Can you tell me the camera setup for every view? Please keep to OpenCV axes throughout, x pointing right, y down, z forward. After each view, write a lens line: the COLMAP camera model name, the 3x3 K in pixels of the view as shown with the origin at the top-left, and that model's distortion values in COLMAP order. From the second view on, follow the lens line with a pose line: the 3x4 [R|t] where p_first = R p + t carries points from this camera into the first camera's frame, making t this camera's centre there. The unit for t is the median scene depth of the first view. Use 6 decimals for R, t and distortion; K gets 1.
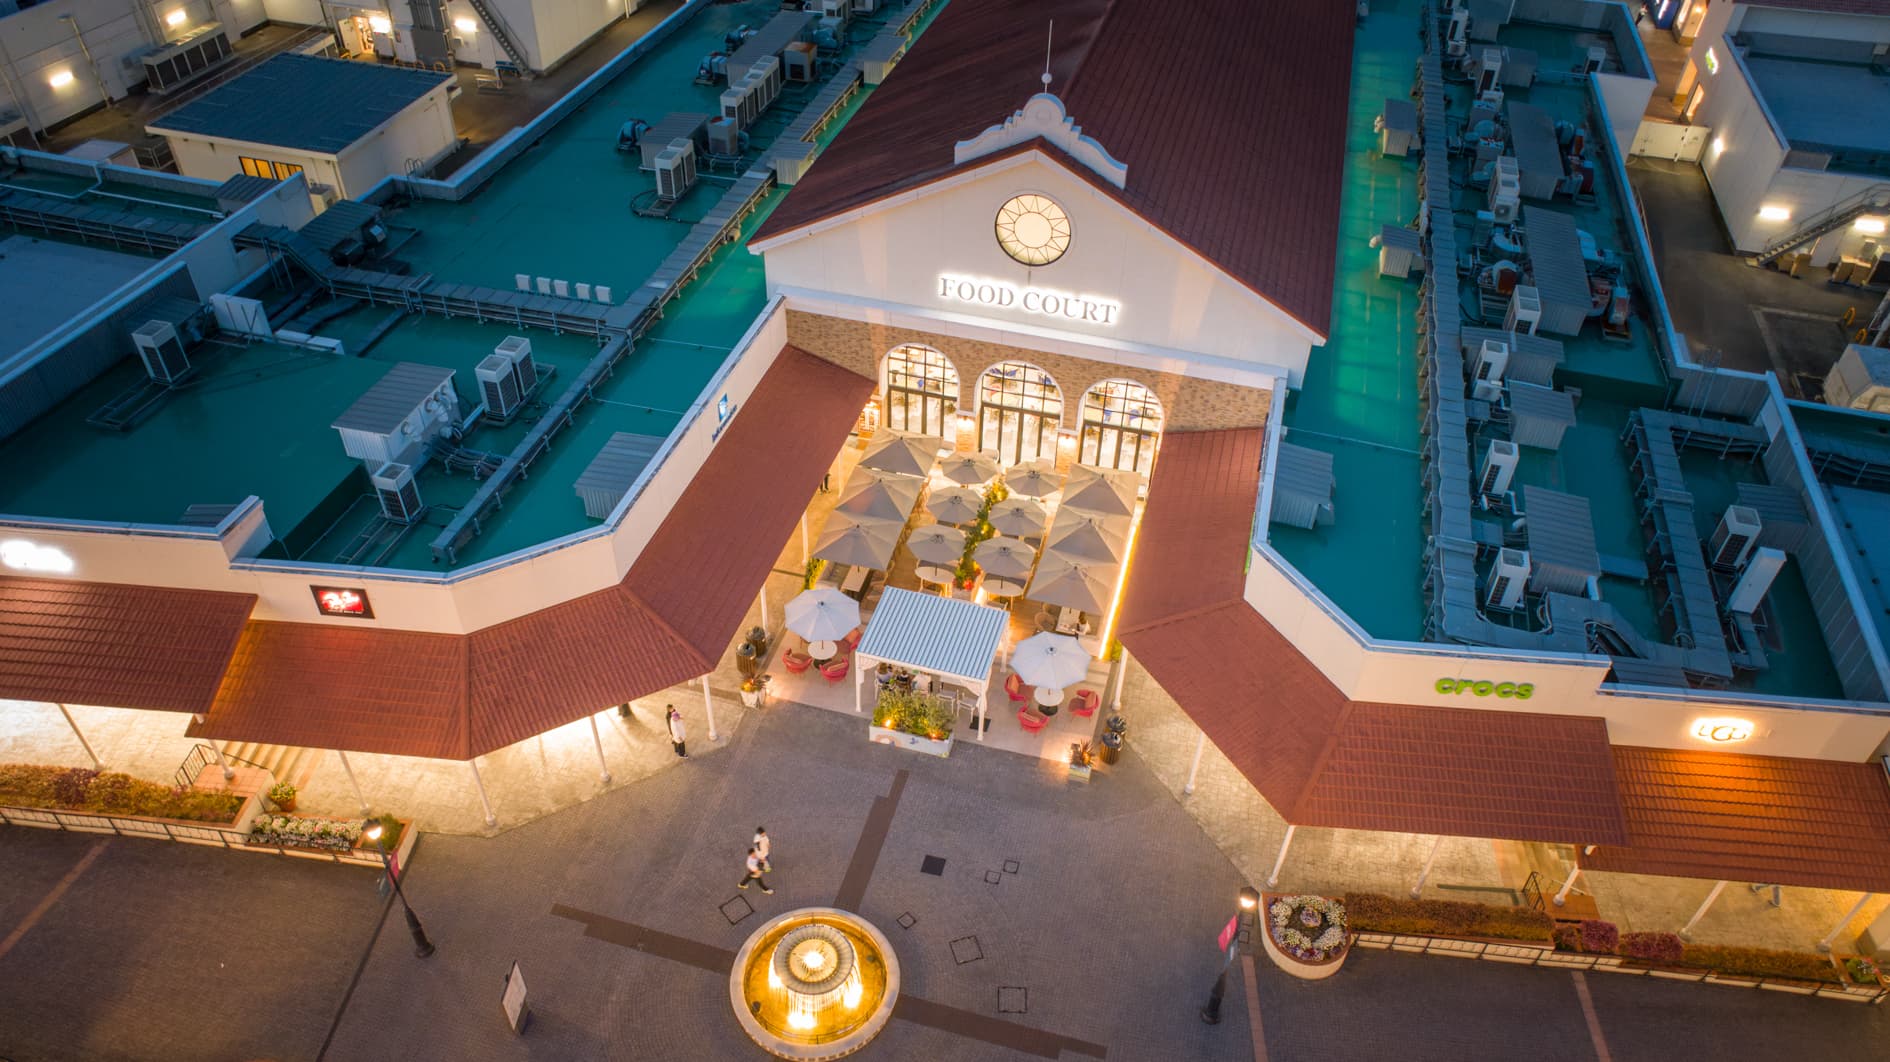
lens RADIAL K [[1291.9, 0, 943.5], [0, 1291.9, 593.7], [0, 0, 1]] dist [-0.014357, -0.001320]
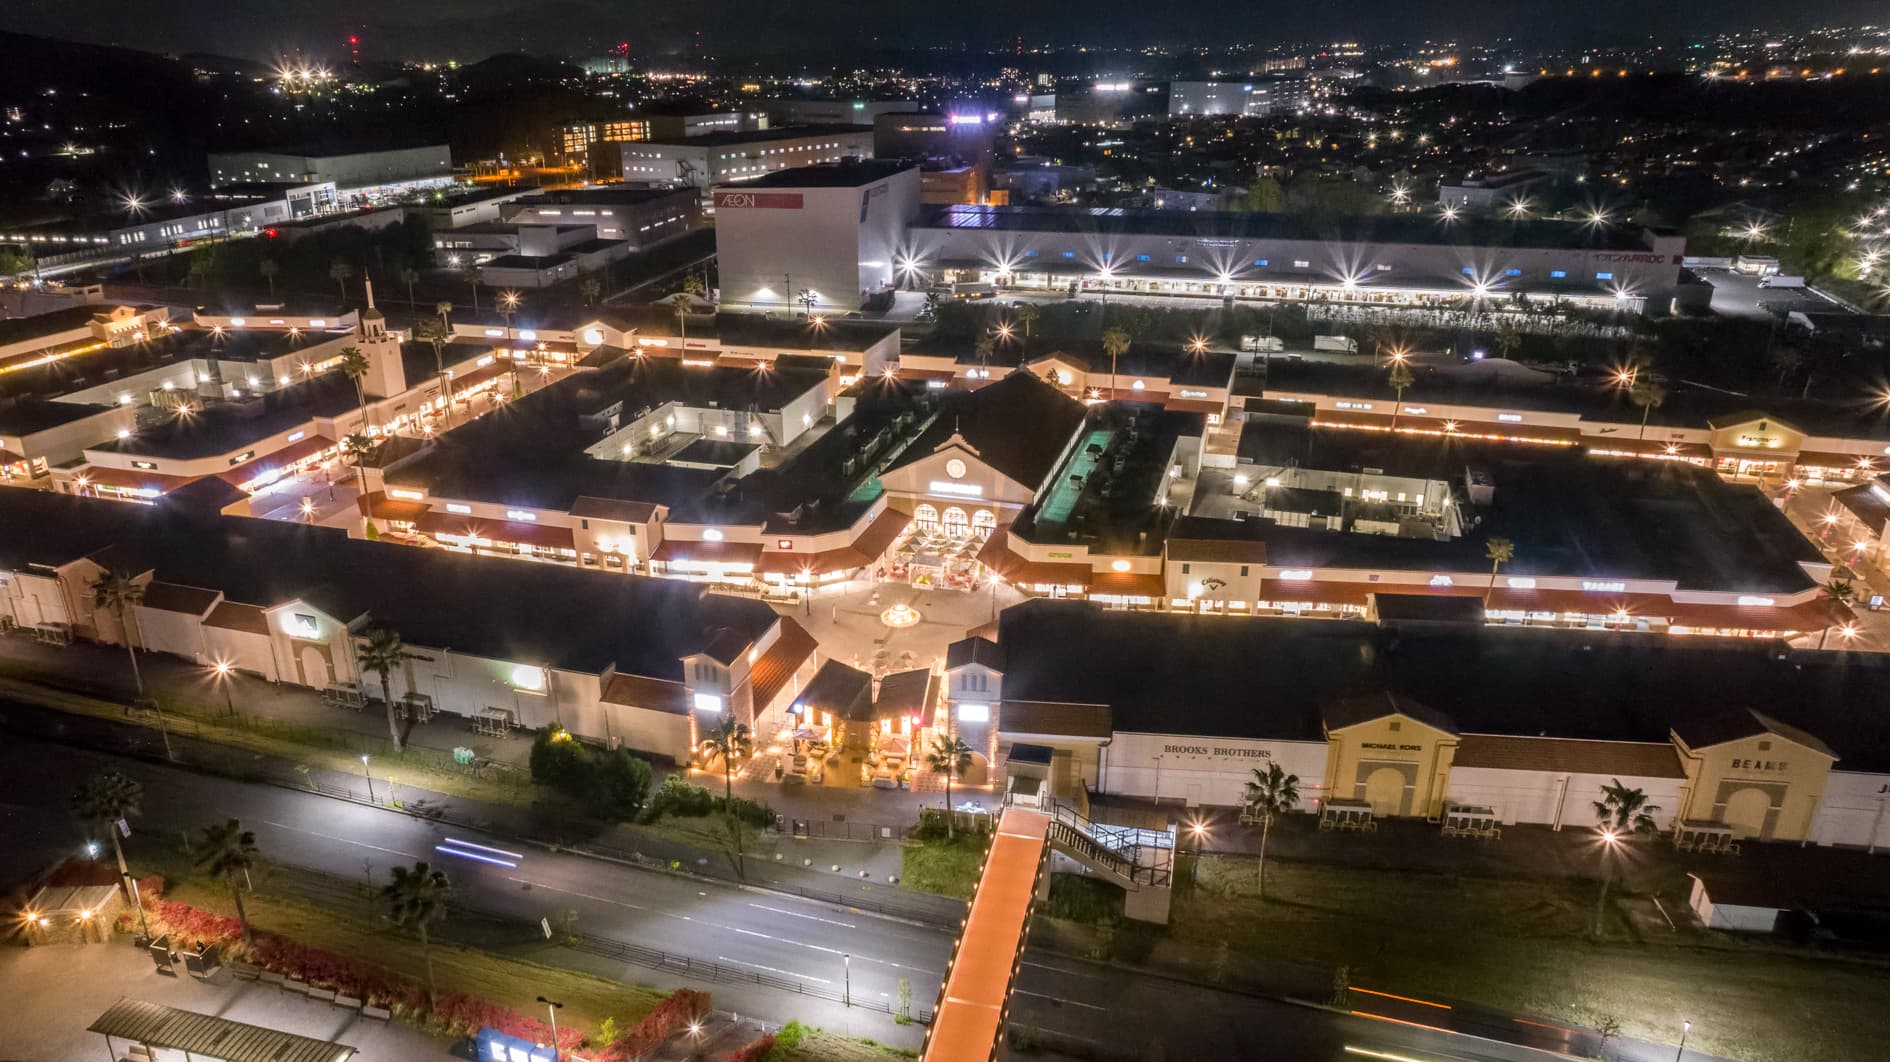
lens RADIAL K [[1335.5, 0, 945.0], [0, 1335.5, 531.0], [0, 0, 1]] dist [-0.080336, -0.000603]
pose [[0.999553, -0.023554, -0.018396, 0.102886], [0.015323, 0.932362, -0.361200, 1.232502], [0.025659, 0.360757, 0.932307, -2.430293]]
